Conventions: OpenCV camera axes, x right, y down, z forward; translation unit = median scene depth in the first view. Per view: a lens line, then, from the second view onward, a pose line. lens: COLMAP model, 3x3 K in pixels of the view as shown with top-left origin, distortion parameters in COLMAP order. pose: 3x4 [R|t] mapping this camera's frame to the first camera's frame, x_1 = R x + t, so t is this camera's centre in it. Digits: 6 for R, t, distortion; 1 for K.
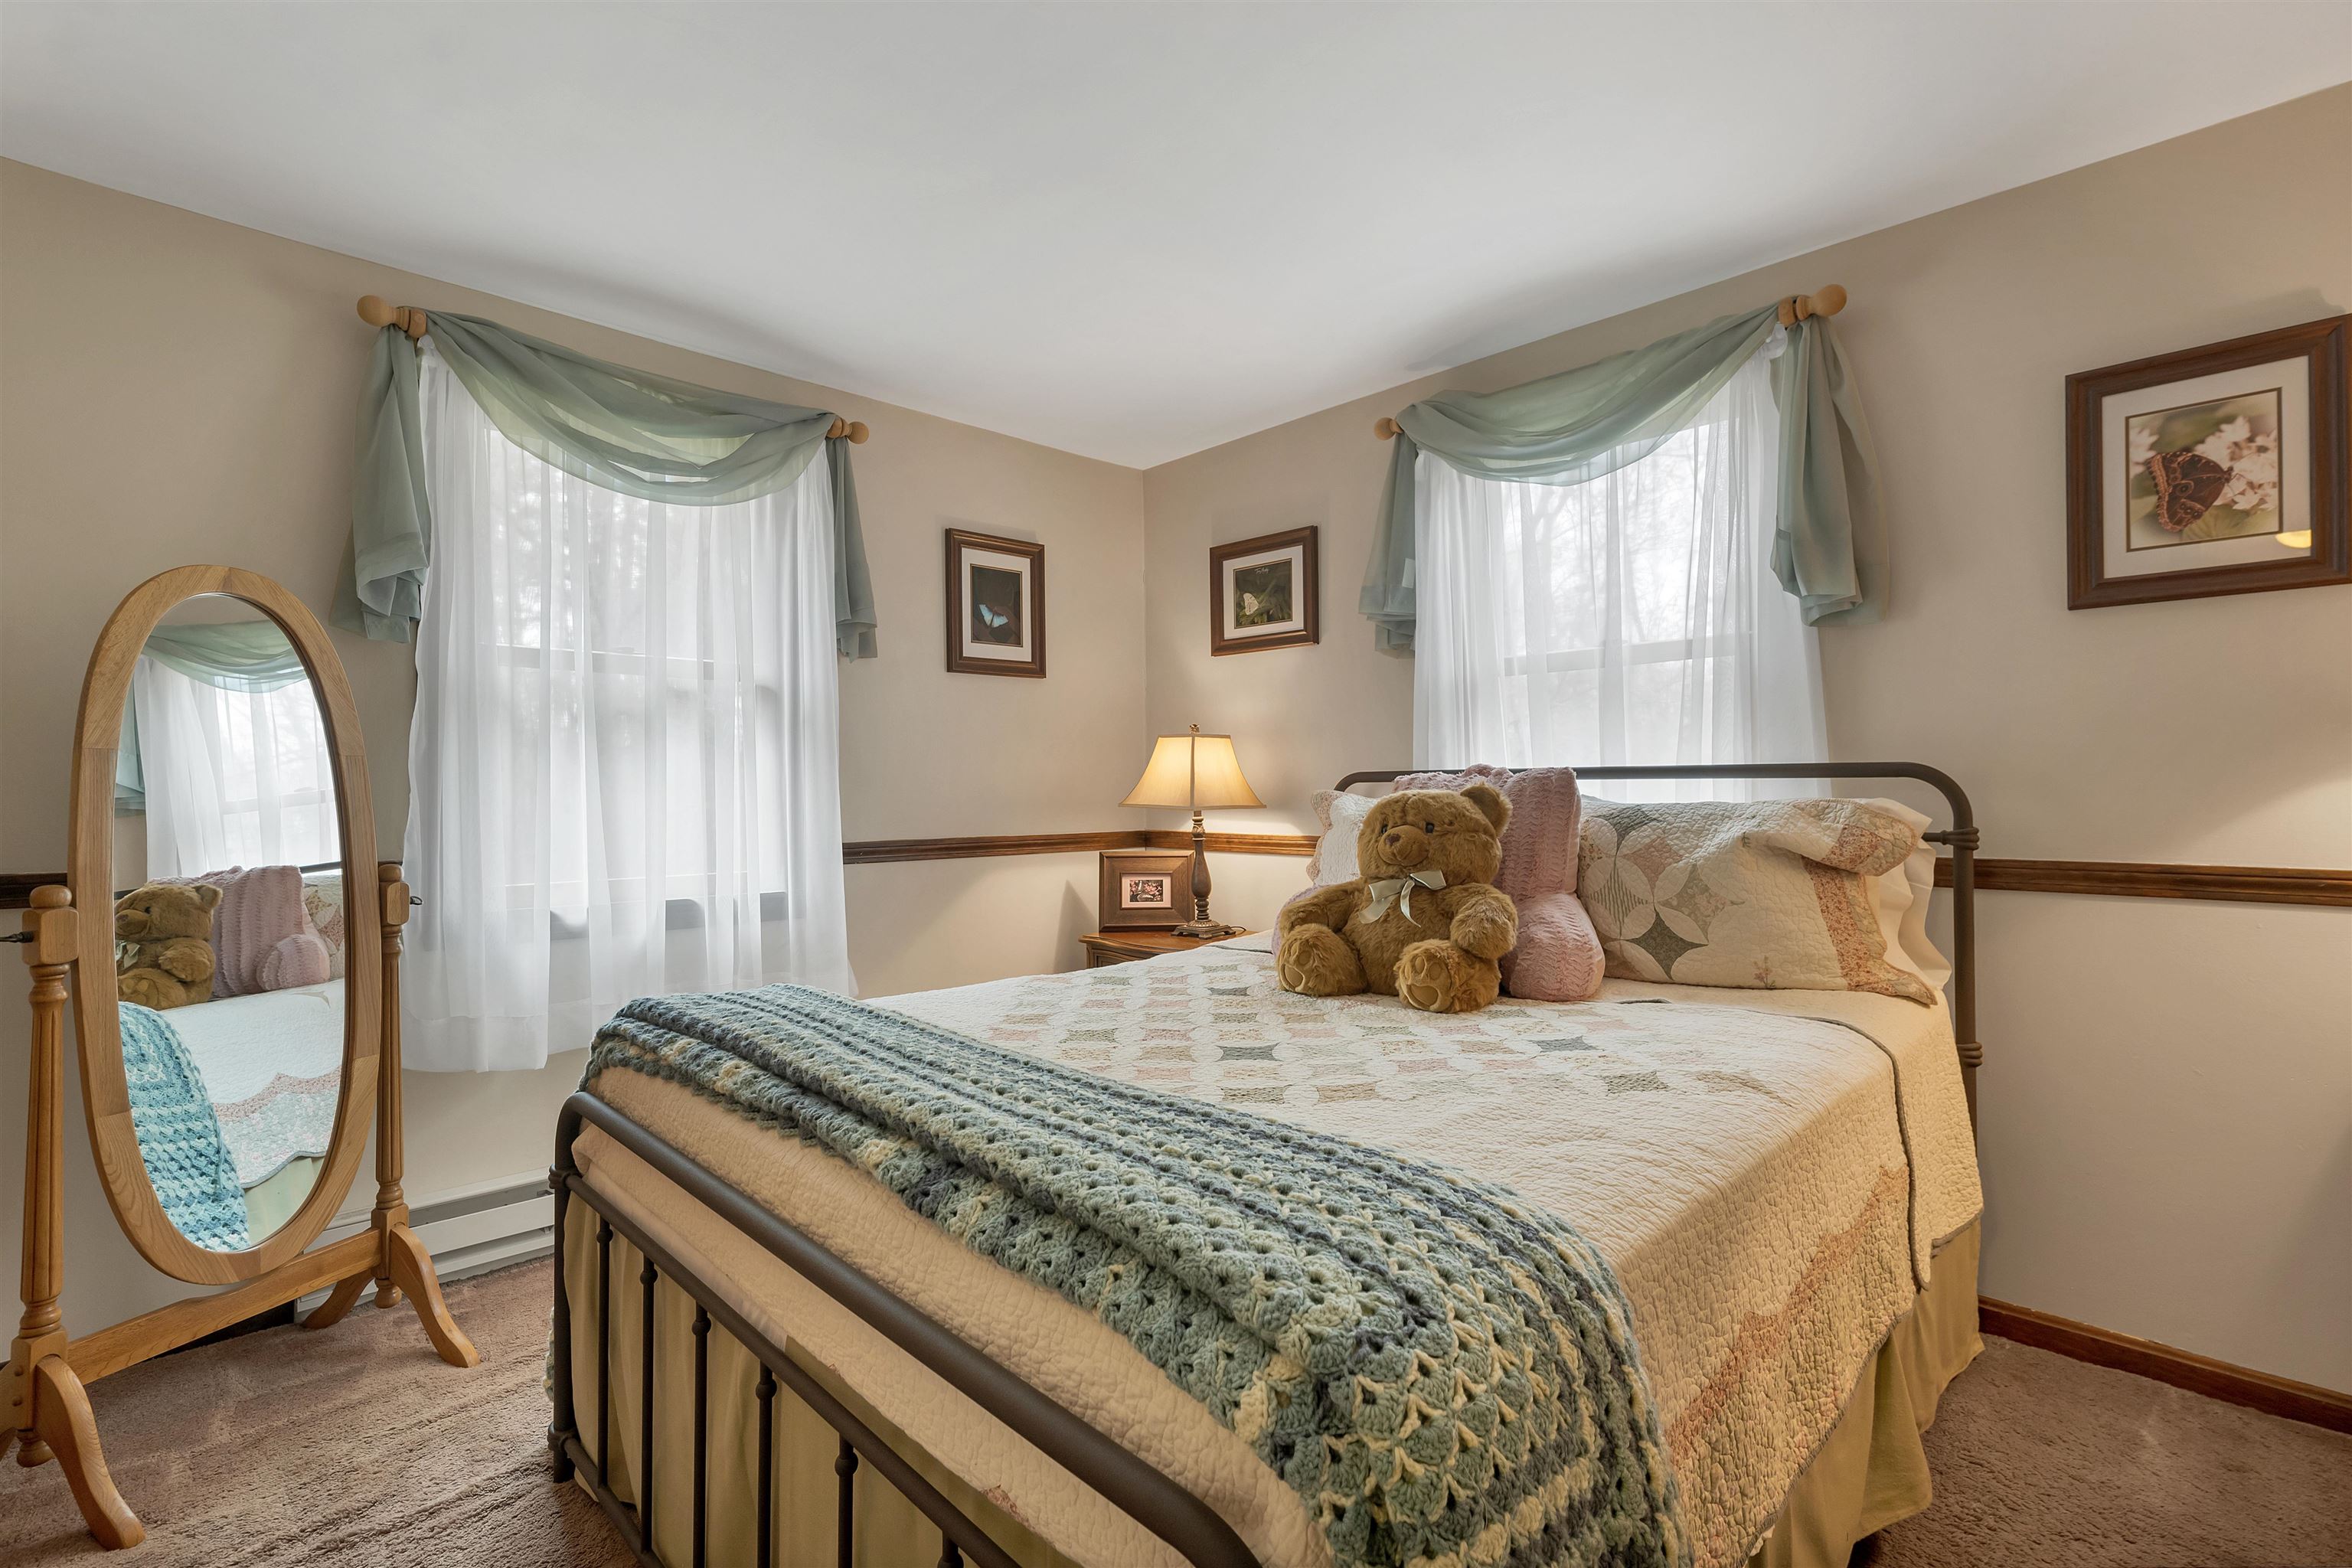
lens RADIAL K [[1092.8, 0, 1170.6], [0, 1092.8, 792.8], [0, 0, 1]] dist [-0.001709, -0.000233]
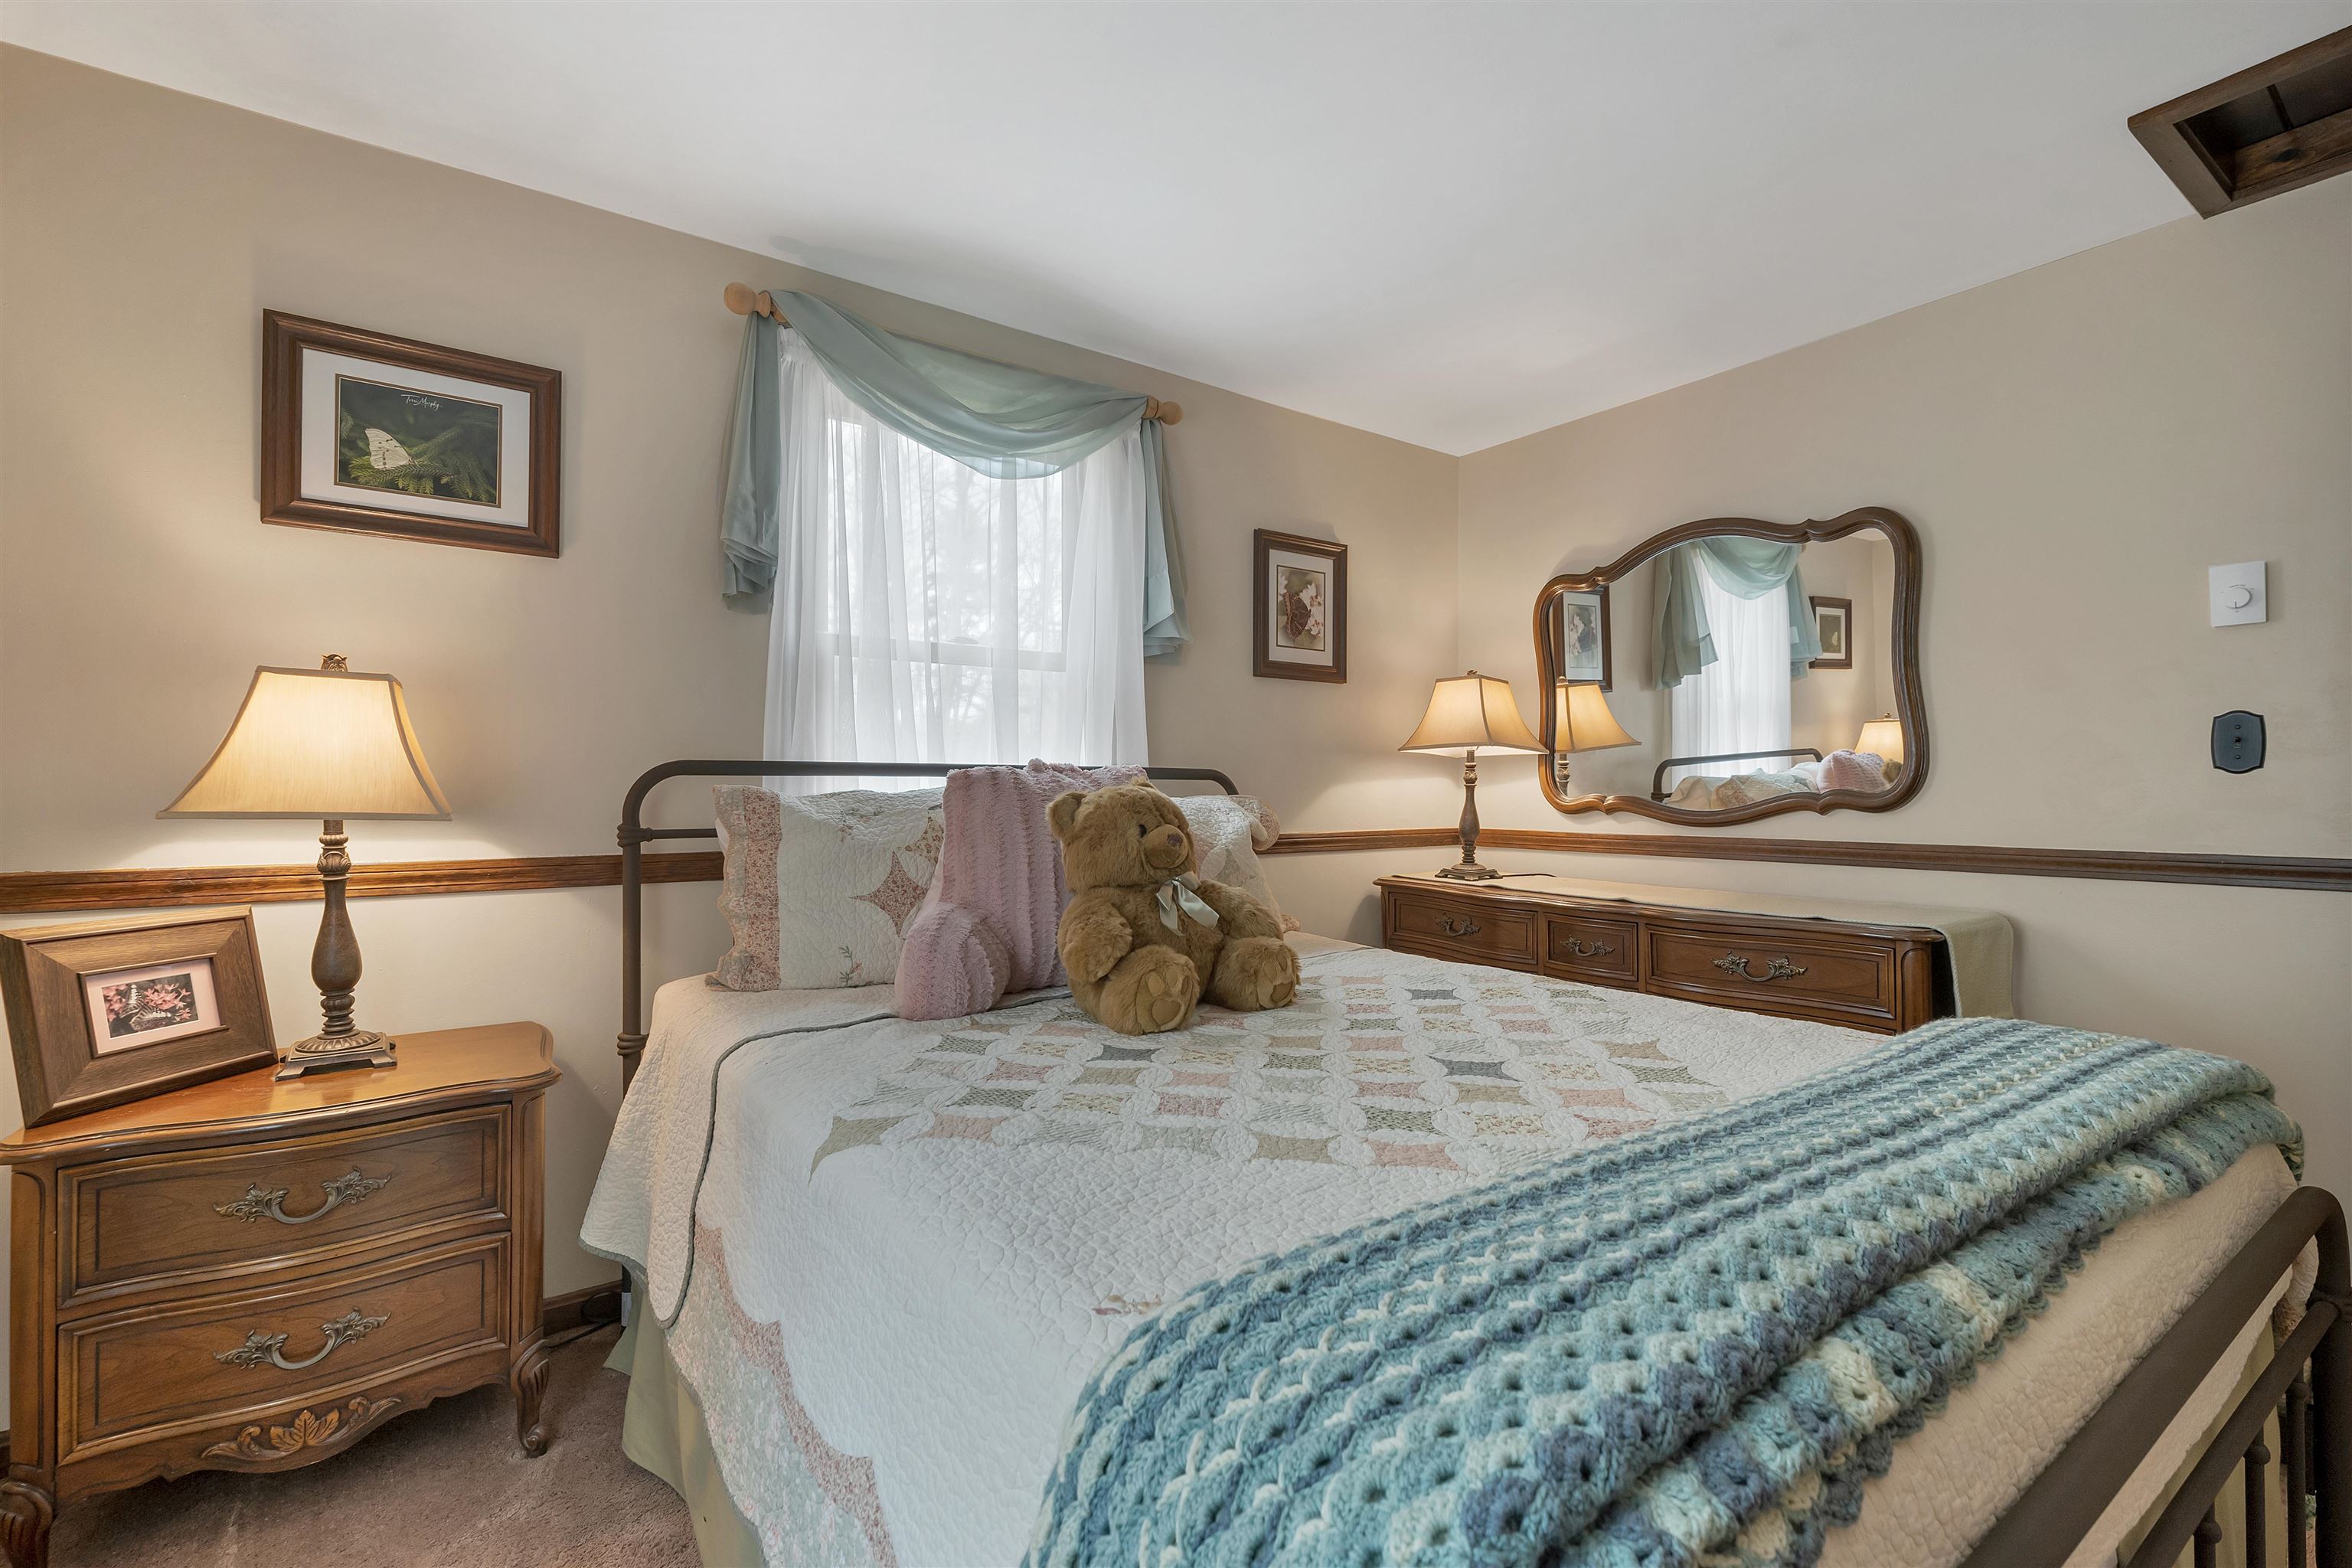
lens RADIAL K [[1041.8, 0, 1170.3], [0, 1041.8, 781.4], [0, 0, 1]] dist [0.000958, -0.000799]
pose [[0.144178, 0.010392, 0.989497, -0.408685], [-0.005380, 0.999938, -0.009717, -0.000869], [-0.989537, -0.003922, 0.144225, 0.543873]]
